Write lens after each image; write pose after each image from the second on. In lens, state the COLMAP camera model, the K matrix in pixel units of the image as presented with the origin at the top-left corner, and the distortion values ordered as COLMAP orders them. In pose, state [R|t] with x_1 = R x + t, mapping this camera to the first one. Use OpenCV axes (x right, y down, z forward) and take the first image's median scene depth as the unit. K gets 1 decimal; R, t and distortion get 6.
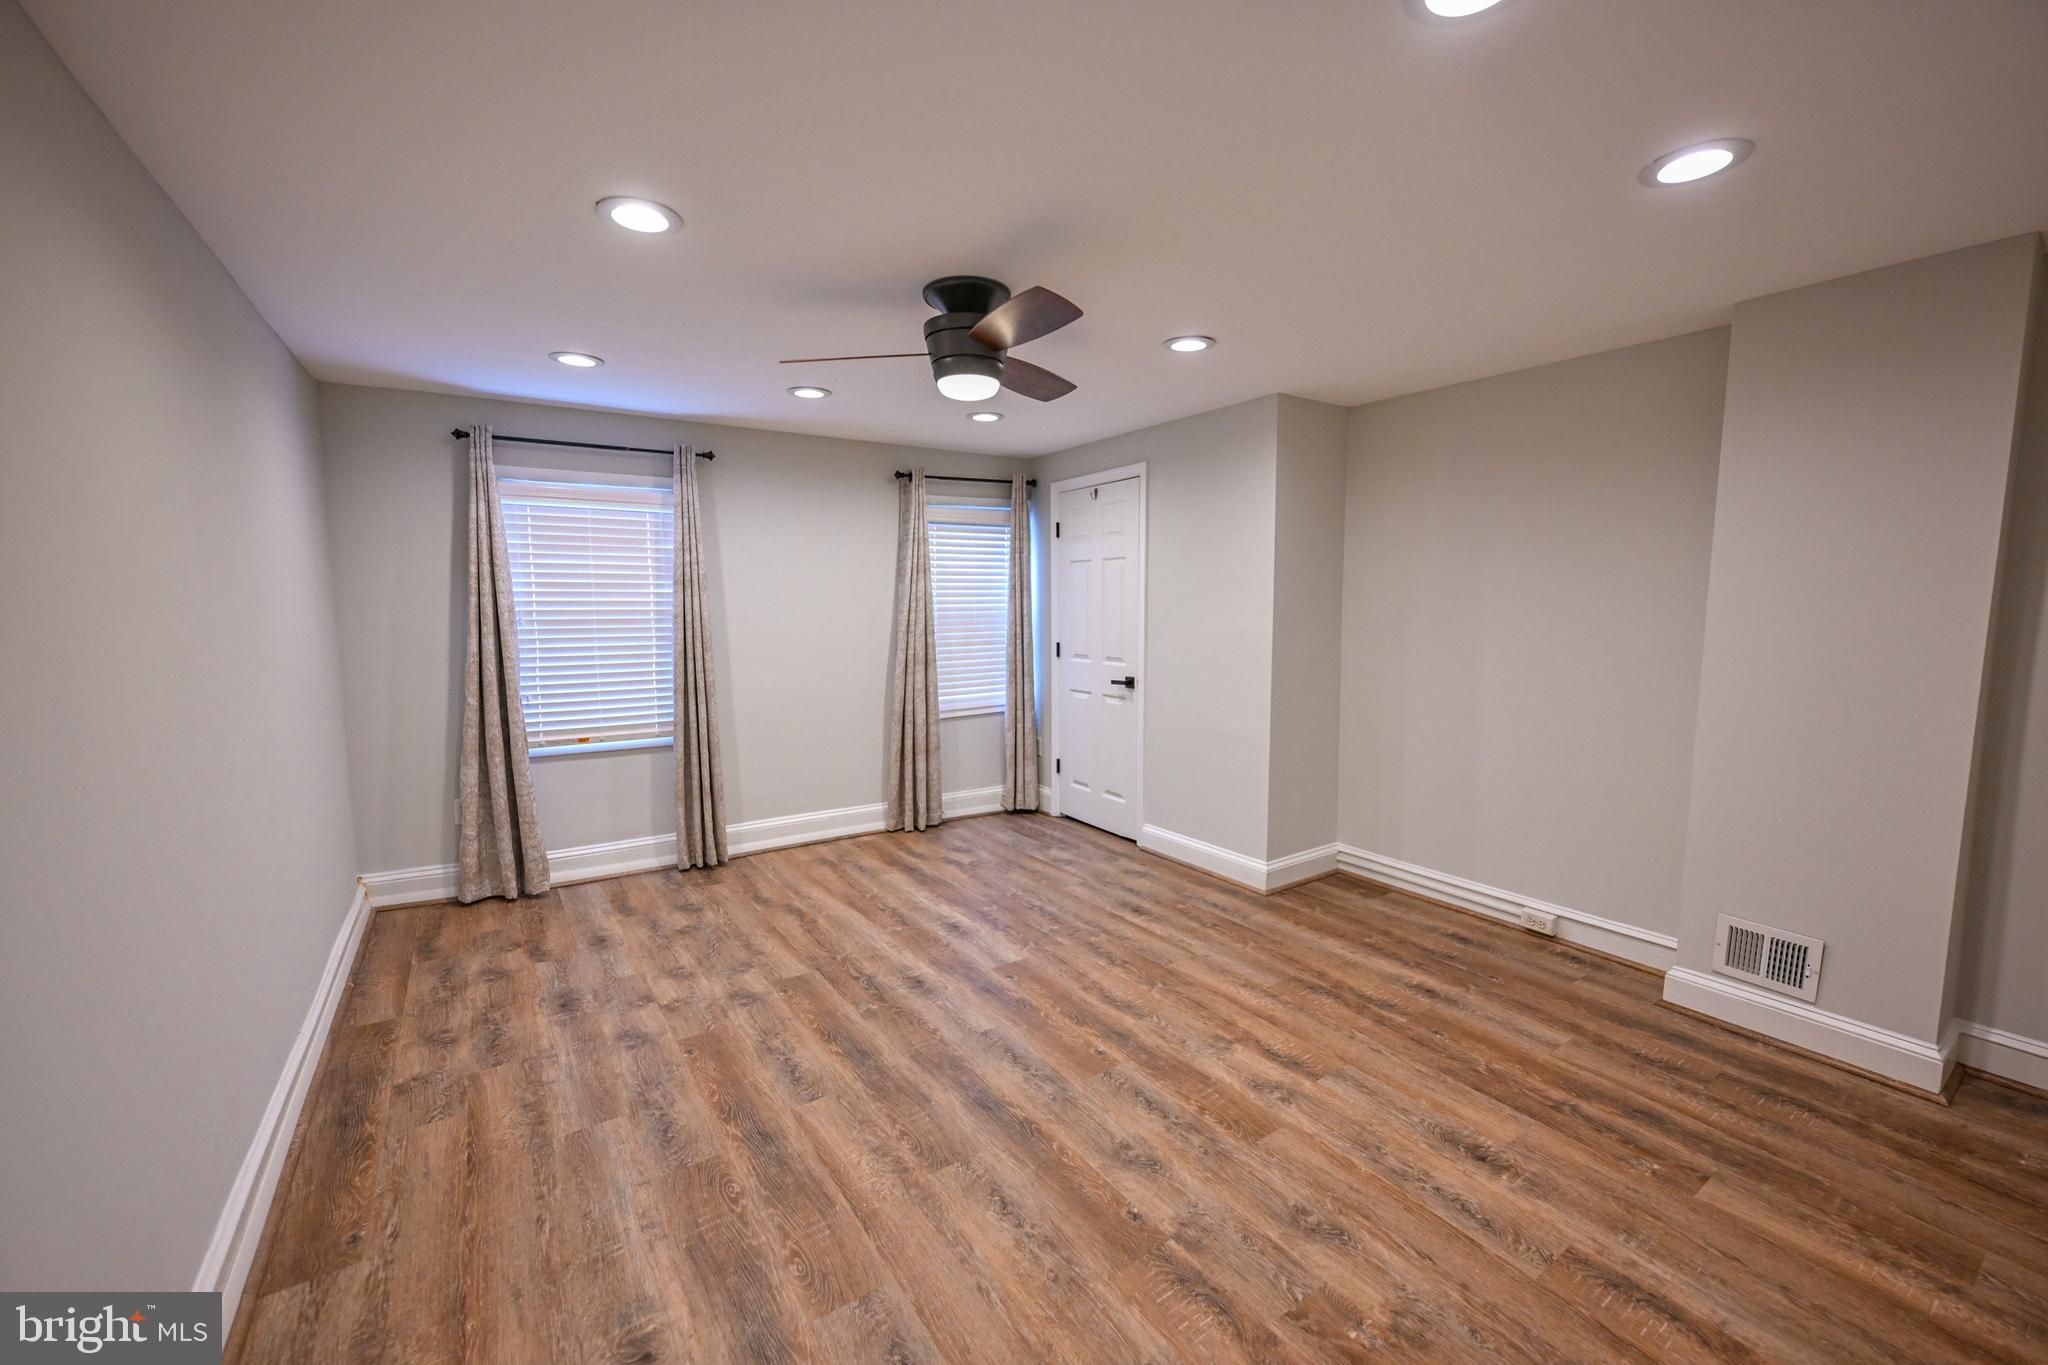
lens RADIAL K [[815.3, 0, 1024.7], [0, 815.3, 691.1], [0, 0, 1]] dist [0.000074, -0.000248]
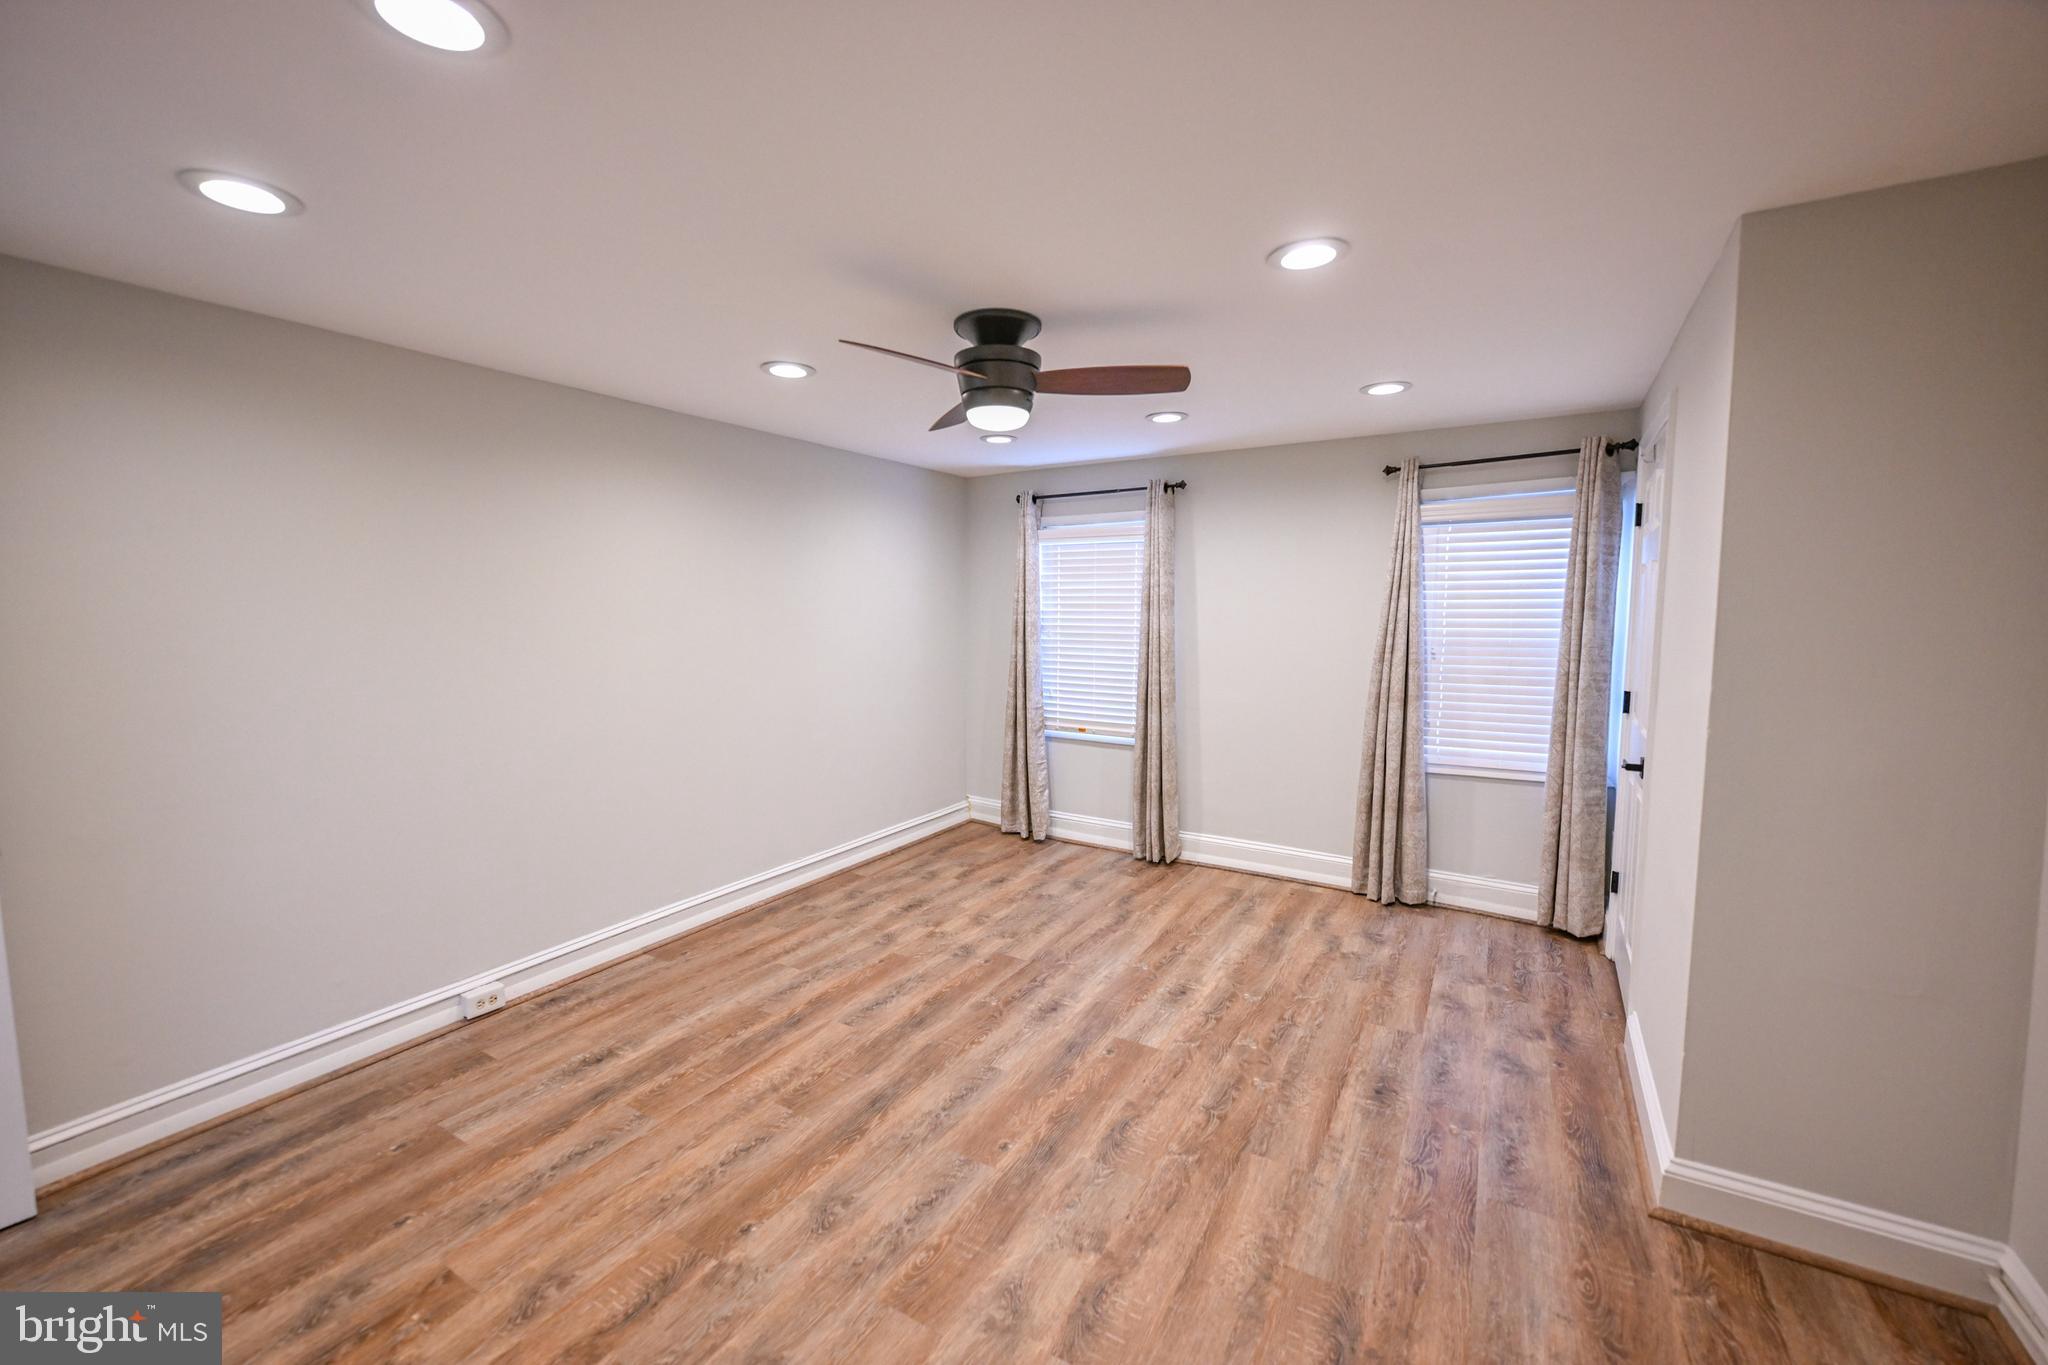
lens RADIAL K [[815.3, 0, 1017.9], [0, 815.3, 671.6], [0, 0, 1]] dist [0.000074, -0.000248]
pose [[0.414883, 0.074692, -0.906804, 0.612798], [-0.100529, 0.994286, 0.035904, -0.071745], [0.904304, 0.076264, 0.420022, 0.431468]]
